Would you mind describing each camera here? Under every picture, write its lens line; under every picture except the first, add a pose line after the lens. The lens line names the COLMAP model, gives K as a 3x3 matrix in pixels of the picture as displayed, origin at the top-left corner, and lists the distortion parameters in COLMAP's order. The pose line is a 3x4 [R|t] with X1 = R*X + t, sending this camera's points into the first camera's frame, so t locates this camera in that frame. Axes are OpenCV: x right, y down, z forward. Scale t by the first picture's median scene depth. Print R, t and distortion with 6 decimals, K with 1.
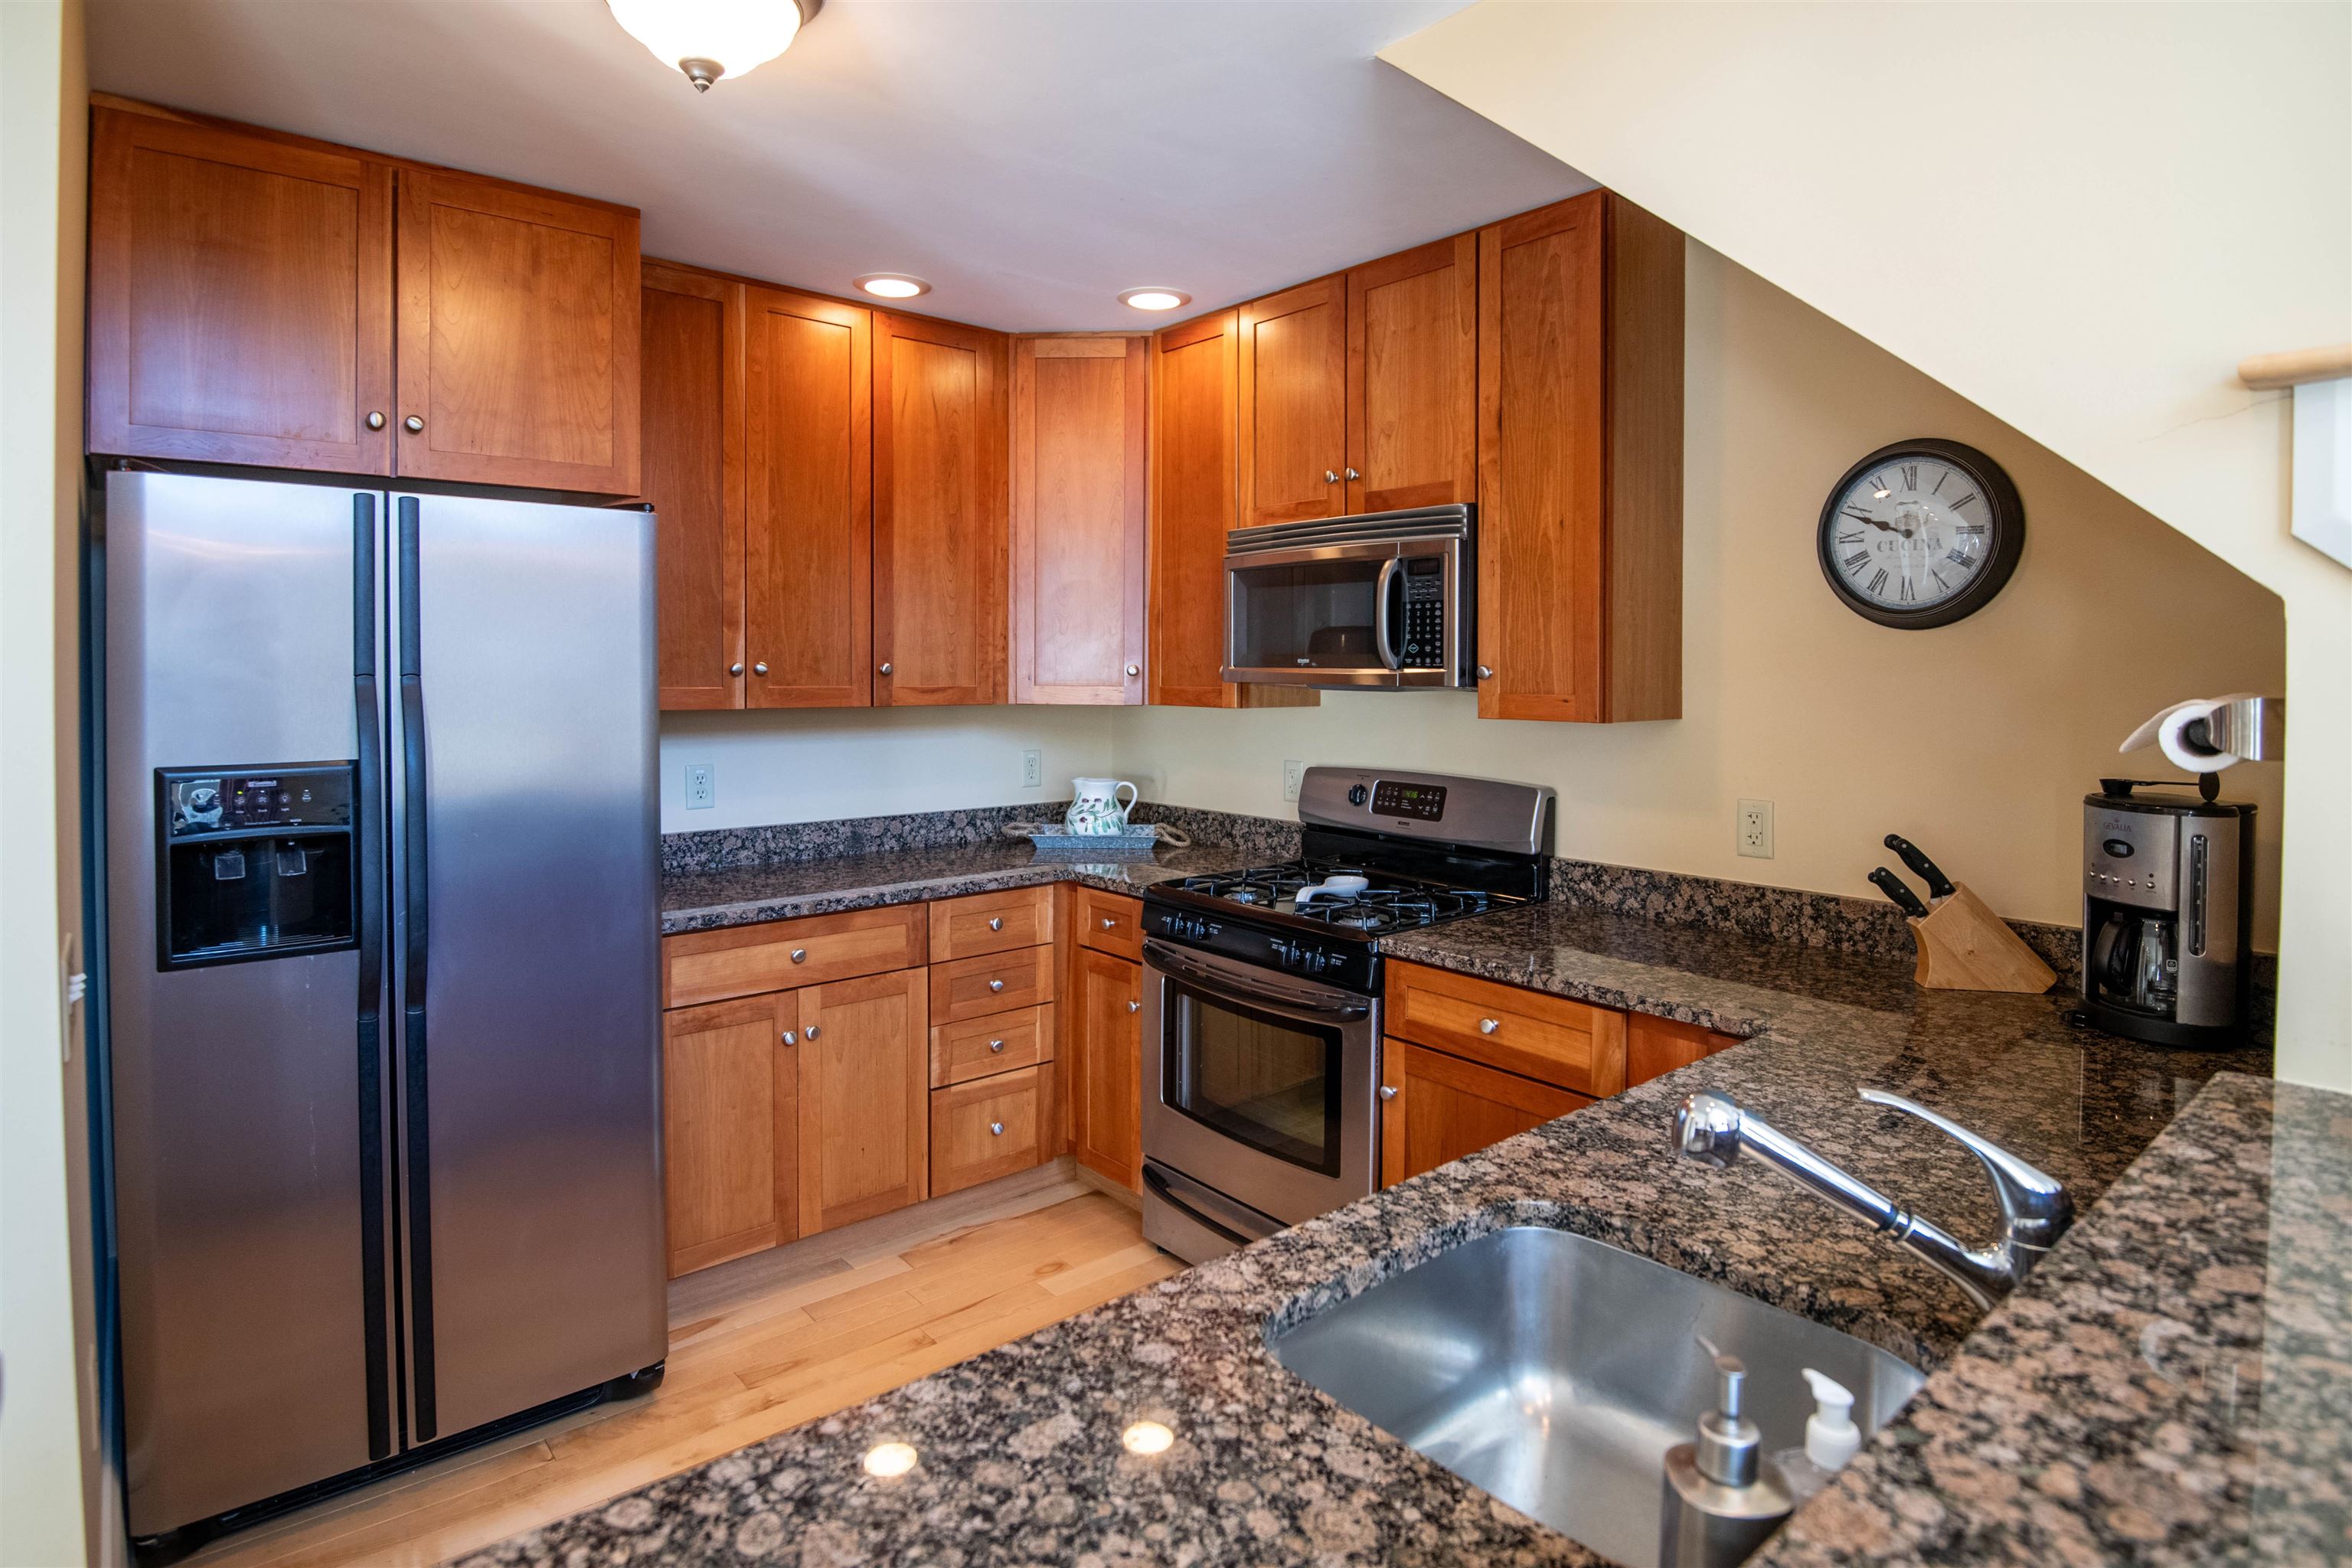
lens RADIAL K [[1285.3, 0, 1177.2], [0, 1285.3, 618.1], [0, 0, 1]] dist [-0.000074, -0.021400]
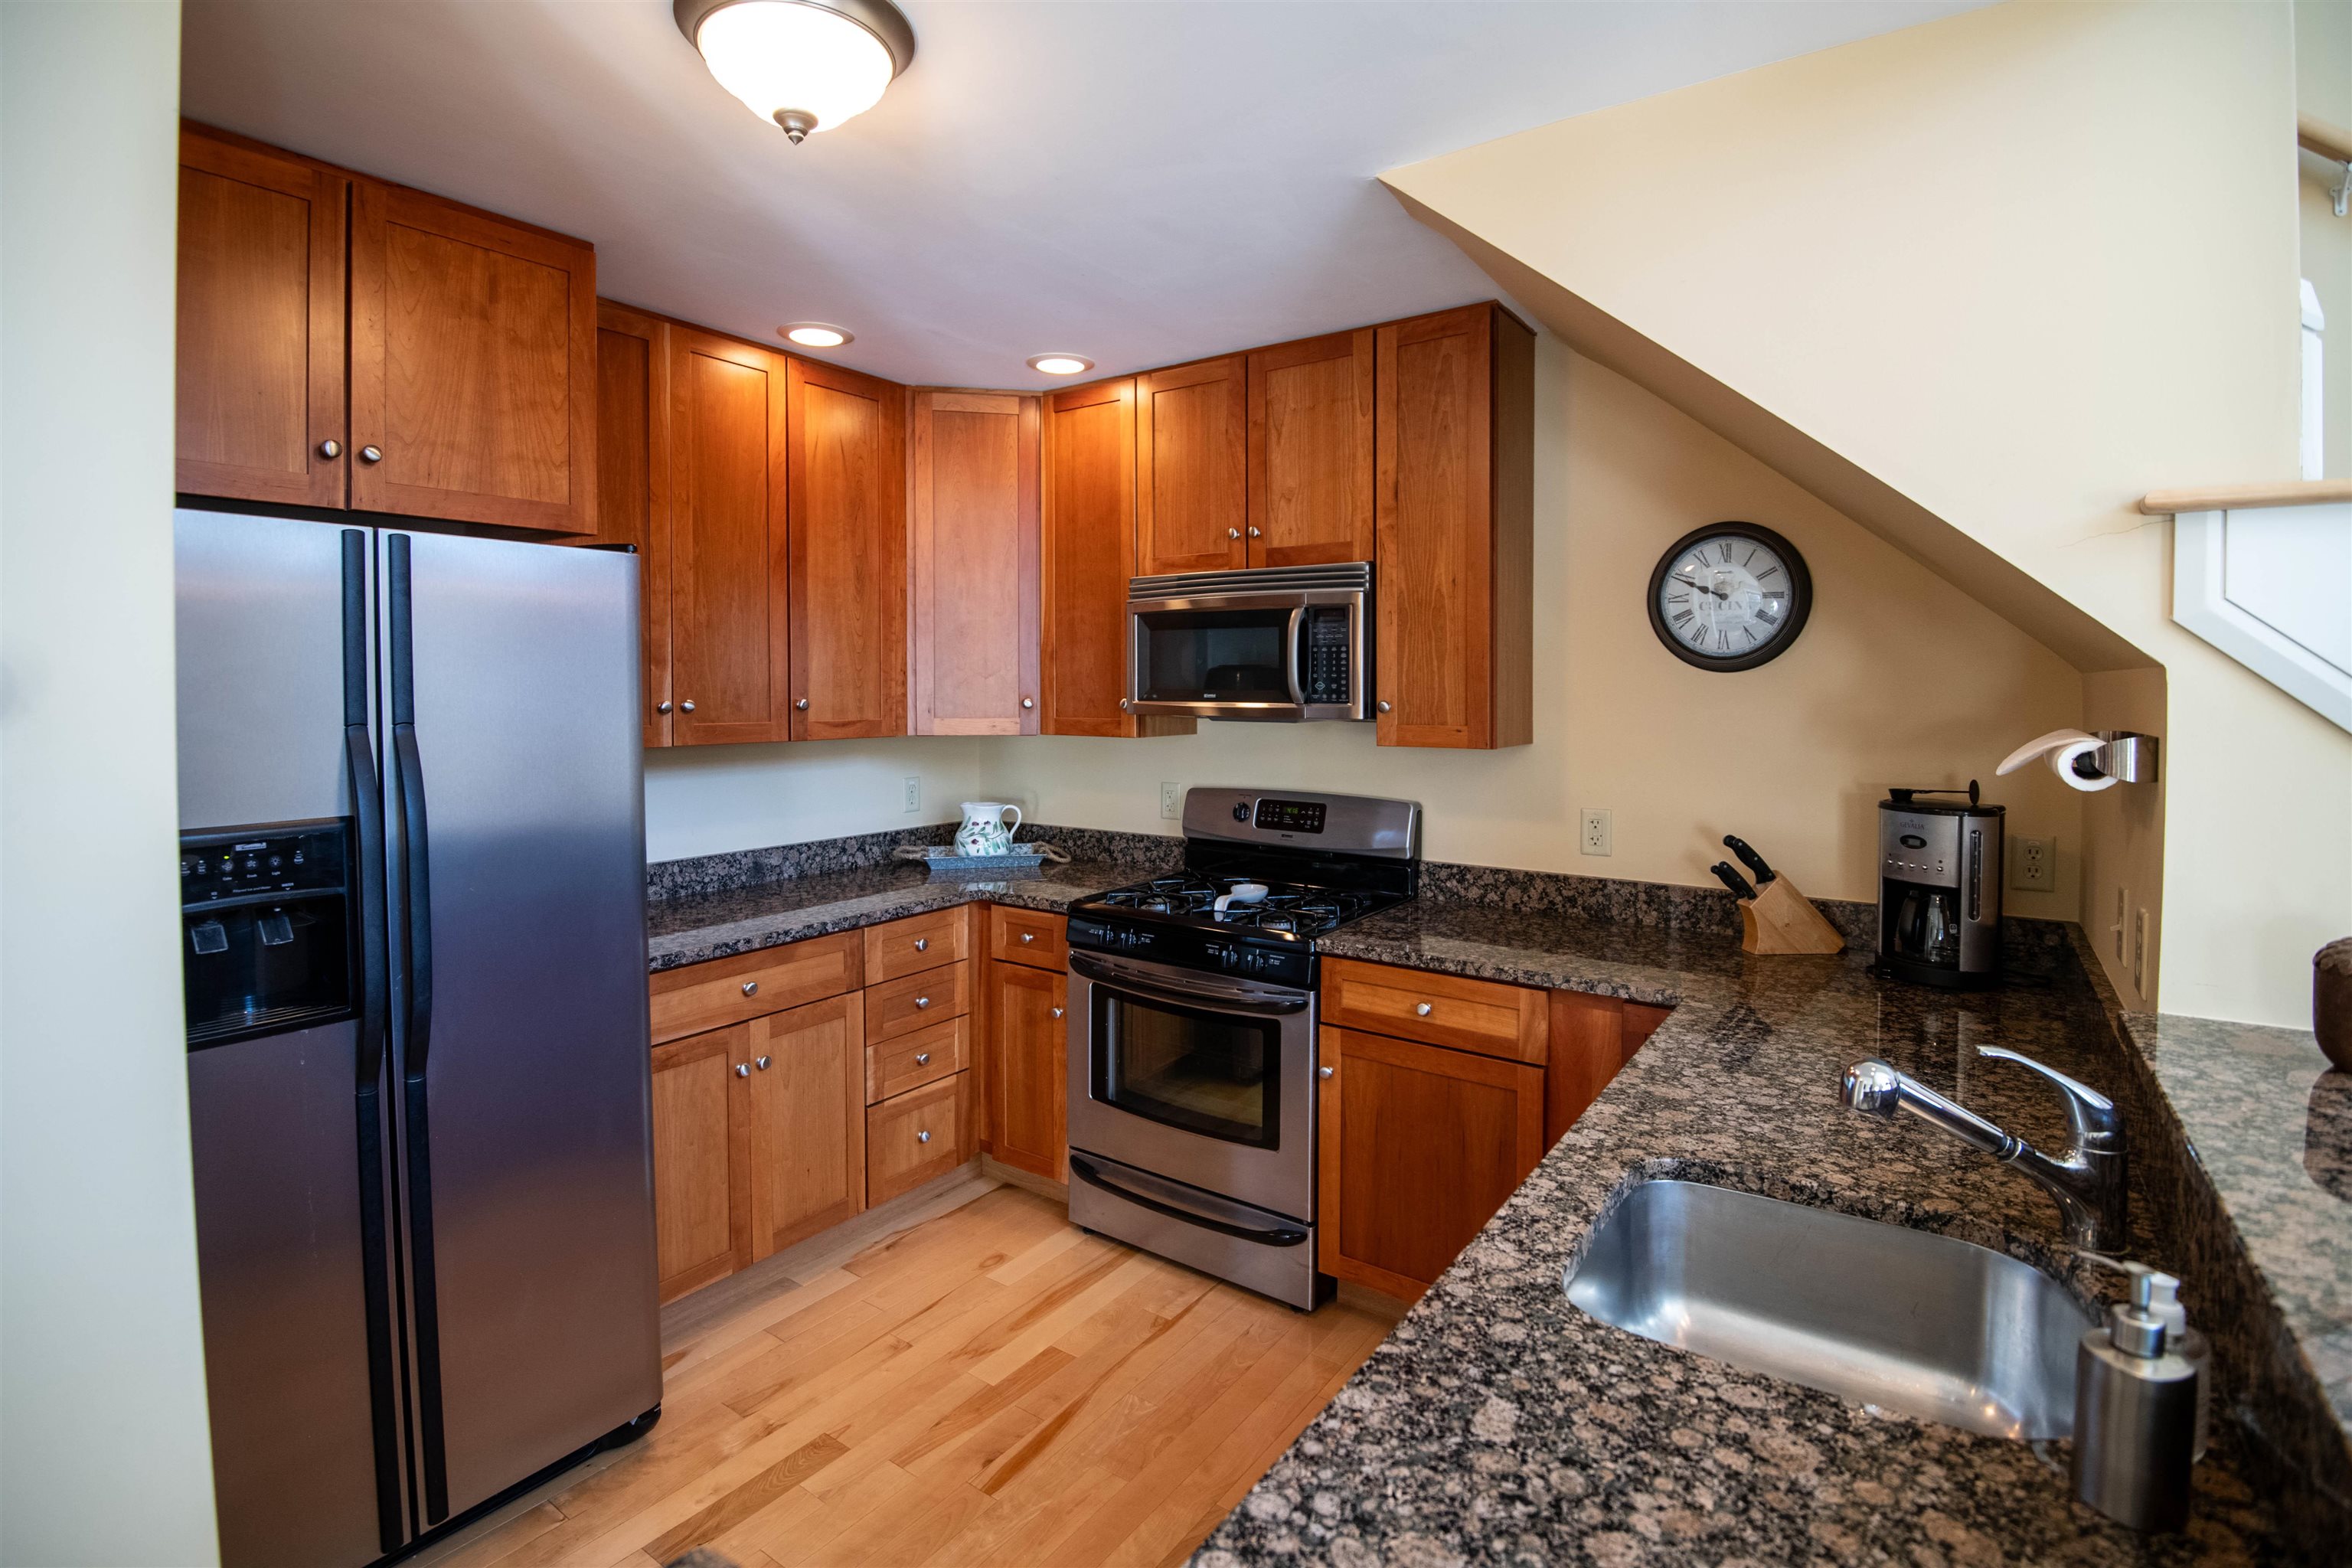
lens RADIAL K [[1150.1, 0, 1168.5], [0, 1150.1, 648.0], [0, 0, 1]] dist [-0.002898, -0.024766]
pose [[0.966883, 0.004349, 0.255182, -0.218356], [-0.005873, 0.999969, 0.005207, -0.015413], [-0.255151, -0.006533, 0.966879, 0.036695]]
